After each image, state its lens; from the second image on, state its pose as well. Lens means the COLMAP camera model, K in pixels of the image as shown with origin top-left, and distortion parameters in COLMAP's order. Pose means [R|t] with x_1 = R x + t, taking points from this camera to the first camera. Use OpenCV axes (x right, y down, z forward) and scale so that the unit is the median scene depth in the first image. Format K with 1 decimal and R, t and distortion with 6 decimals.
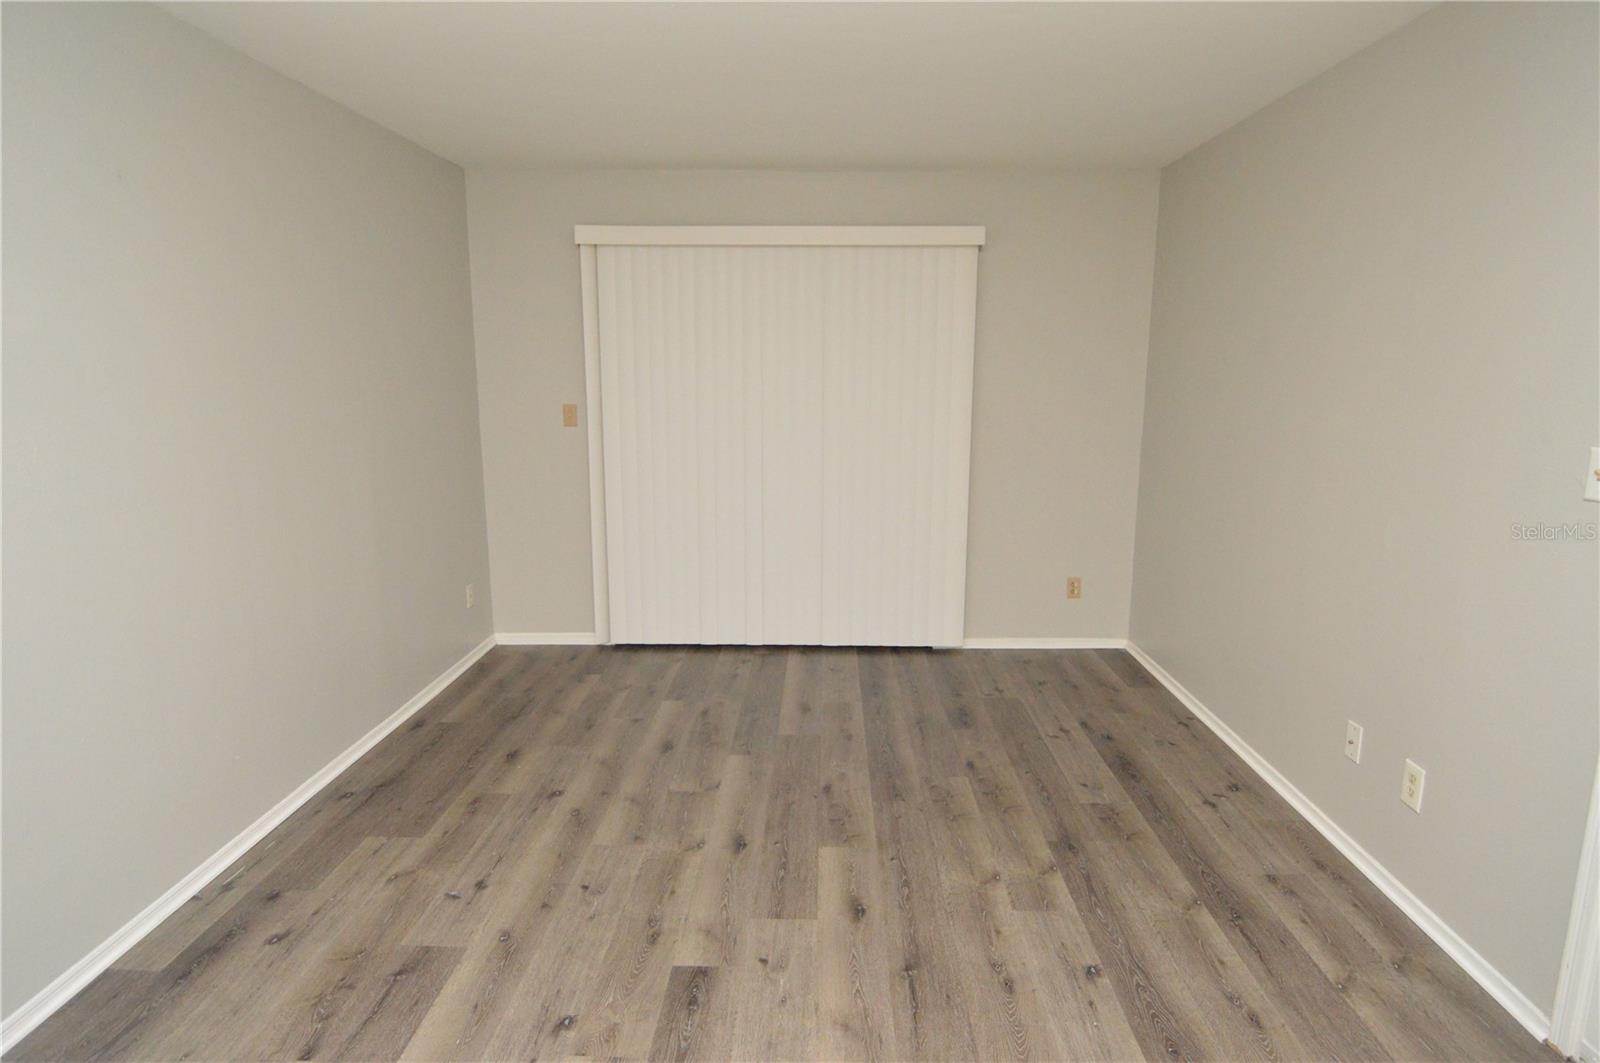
lens RADIAL K [[867.5, 0, 811.1], [0, 867.5, 528.9], [0, 0, 1]] dist [0.023906, -0.035550]
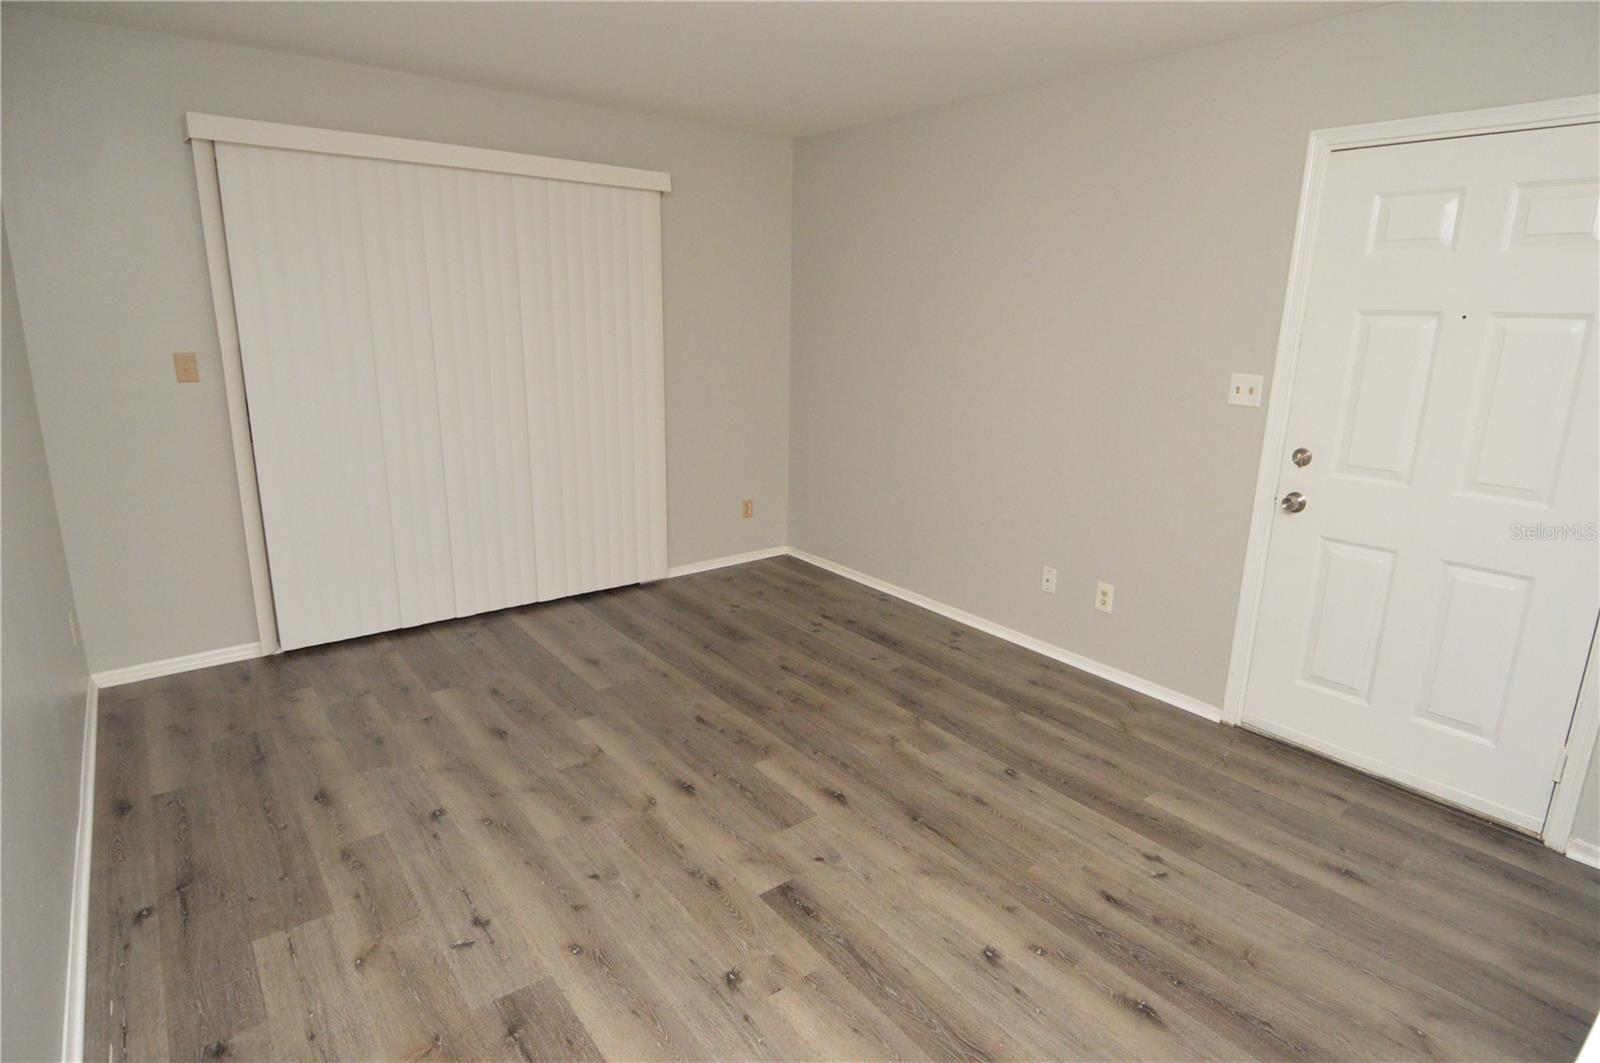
lens RADIAL K [[848.0, 0, 810.5], [0, 848.0, 528.6], [0, 0, 1]] dist [0.022601, -0.034884]
pose [[0.774343, -0.143859, 0.616196, -0.517603], [0.094686, 0.989192, 0.111953, -0.036745], [-0.625642, -0.028345, 0.779596, 0.127933]]
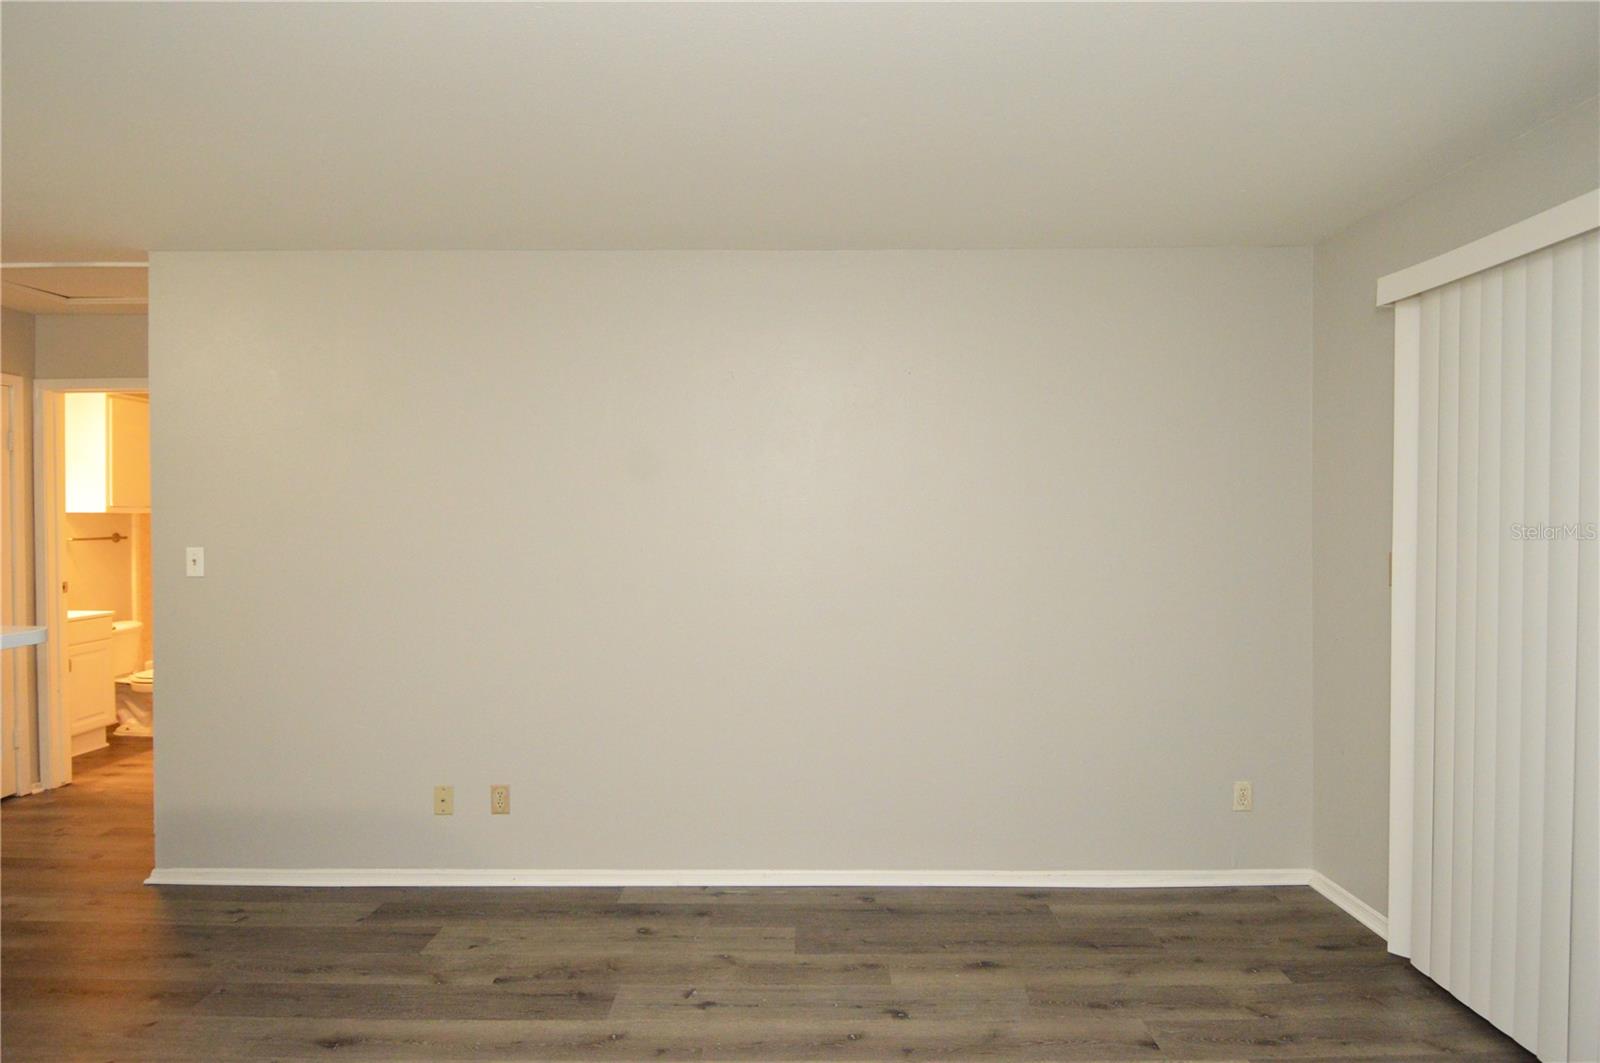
lens RADIAL K [[859.5, 0, 808.1], [0, 859.5, 525.9], [0, 0, 1]] dist [0.021619, -0.034679]
pose [[0.015245, 0.006749, -0.999861, 0.533180], [-0.177175, 0.984172, 0.003941, -0.137007], [0.984061, 0.177090, 0.016199, 0.878872]]
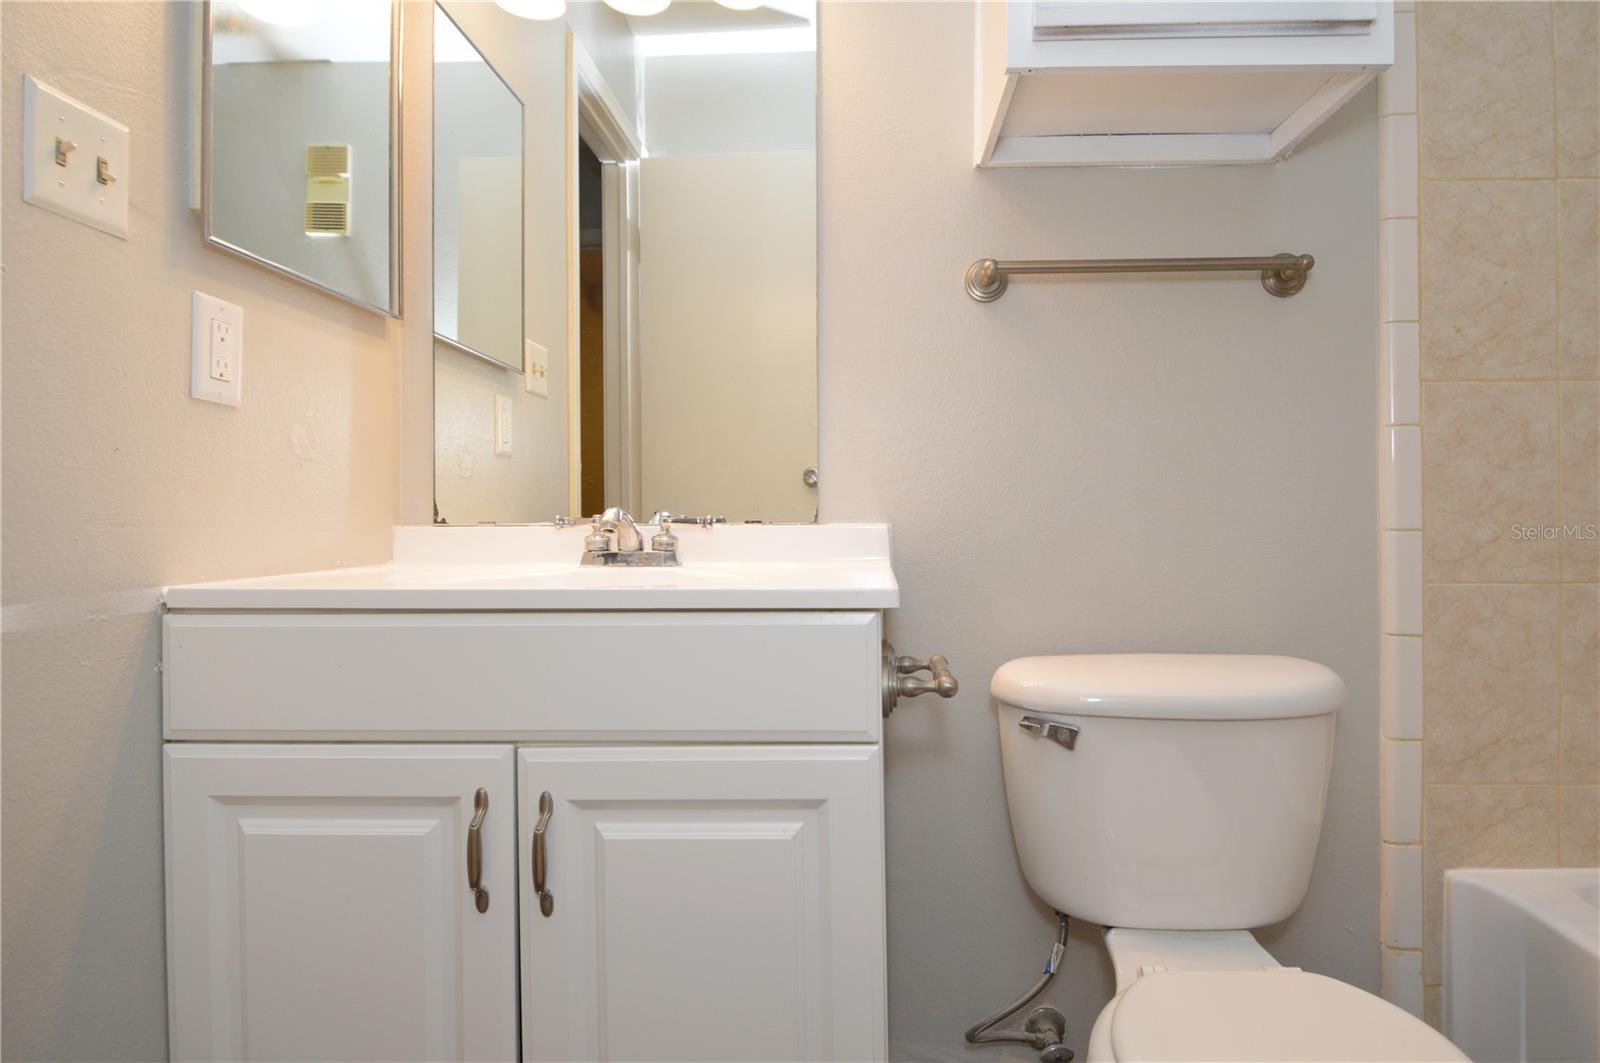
lens RADIAL K [[902.0, 0, 831.6], [0, 902.0, 528.0], [0, 0, 1]] dist [0.001000, -0.015388]
pose [[-0.999809, 0.001639, 0.019457, -1.292548], [0.005180, 0.983035, 0.183343, 0.229222], [-0.018827, 0.183409, -0.982856, -0.201650]]
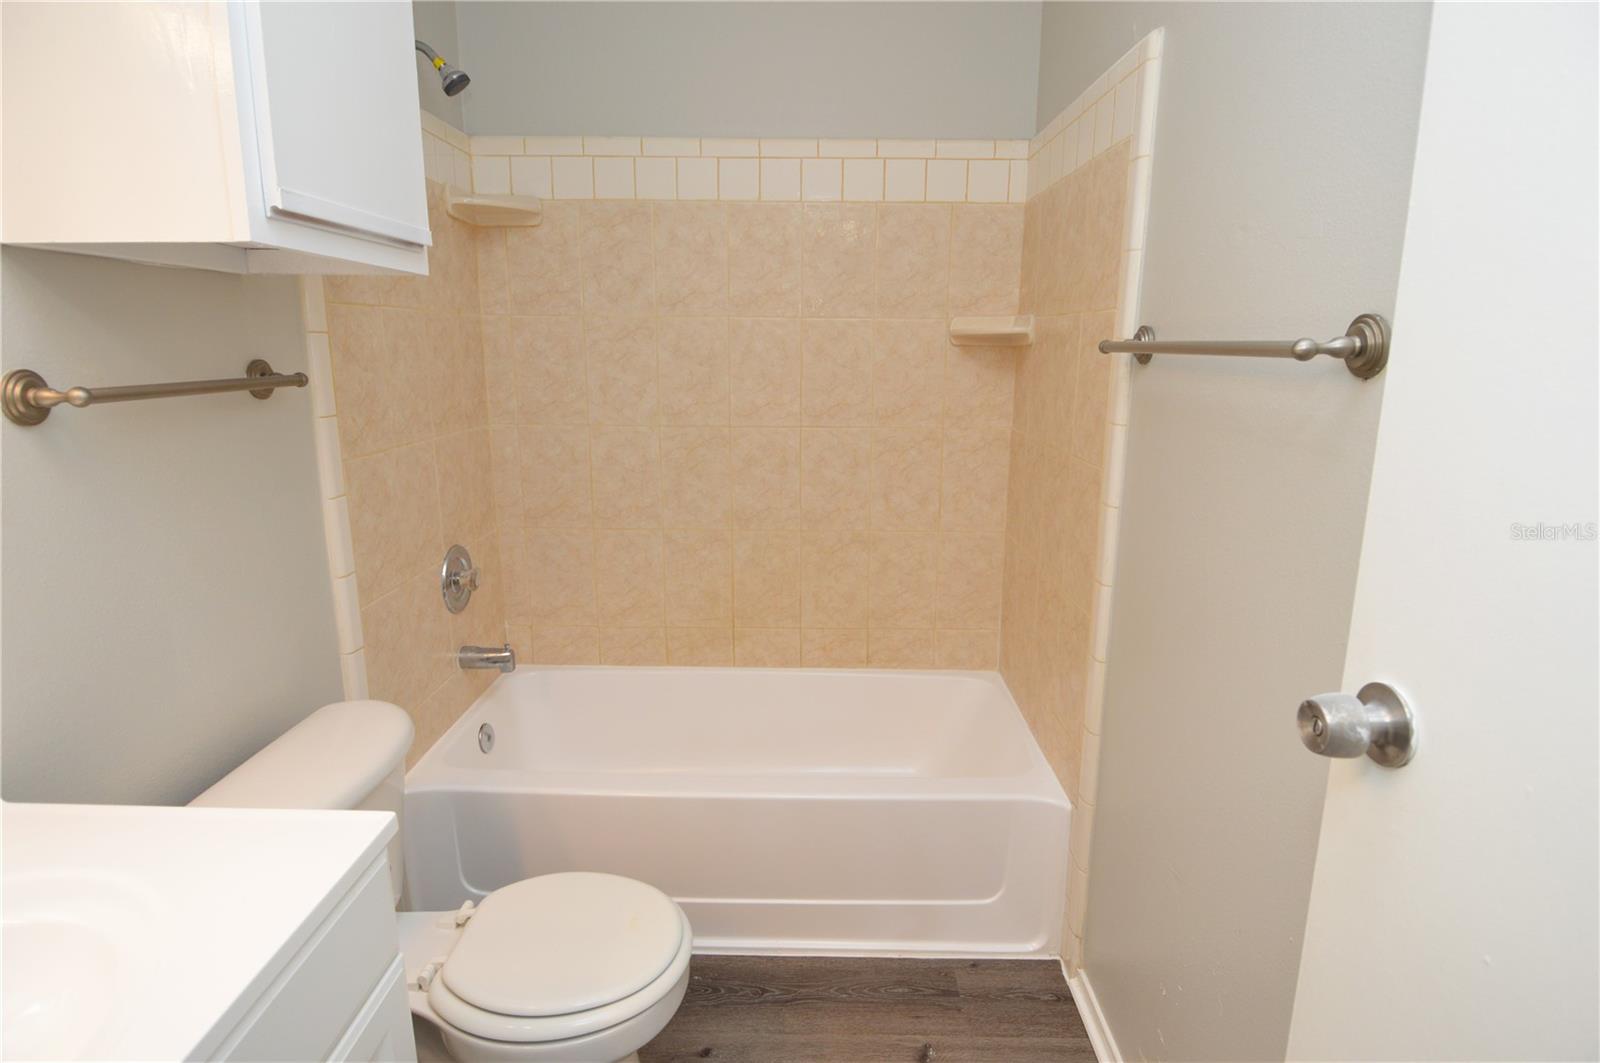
lens RADIAL K [[848.0, 0, 810.5], [0, 848.0, 528.6], [0, 0, 1]] dist [0.022601, -0.034884]
pose [[0.017643, 0.208732, -0.977814, -1.014873], [-0.186173, 0.961549, 0.201900, 0.111602], [0.982358, 0.178481, 0.055825, -0.391117]]
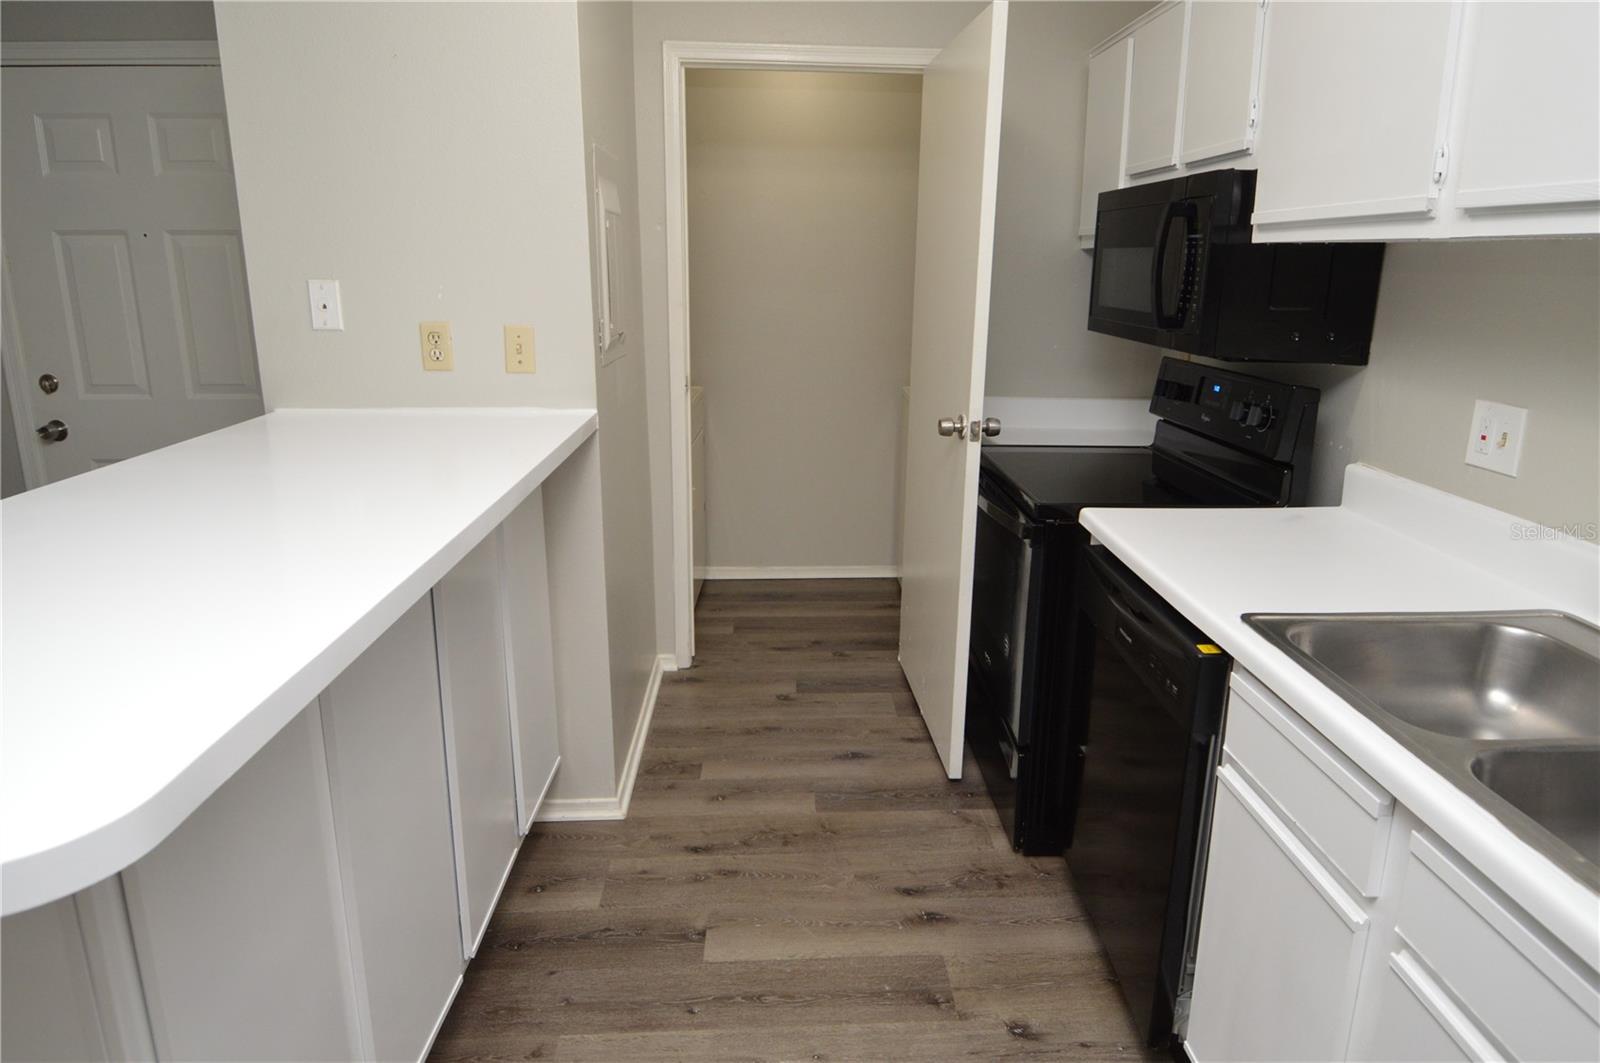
lens RADIAL K [[938.7, 0, 806.7], [0, 938.7, 485.4], [0, 0, 1]] dist [0.024313, -0.037664]
pose [[-0.054667, -0.234812, 0.970502, -0.550197], [0.170919, 0.955410, 0.240788, 0.049050], [-0.983767, 0.179041, -0.012095, -0.268947]]
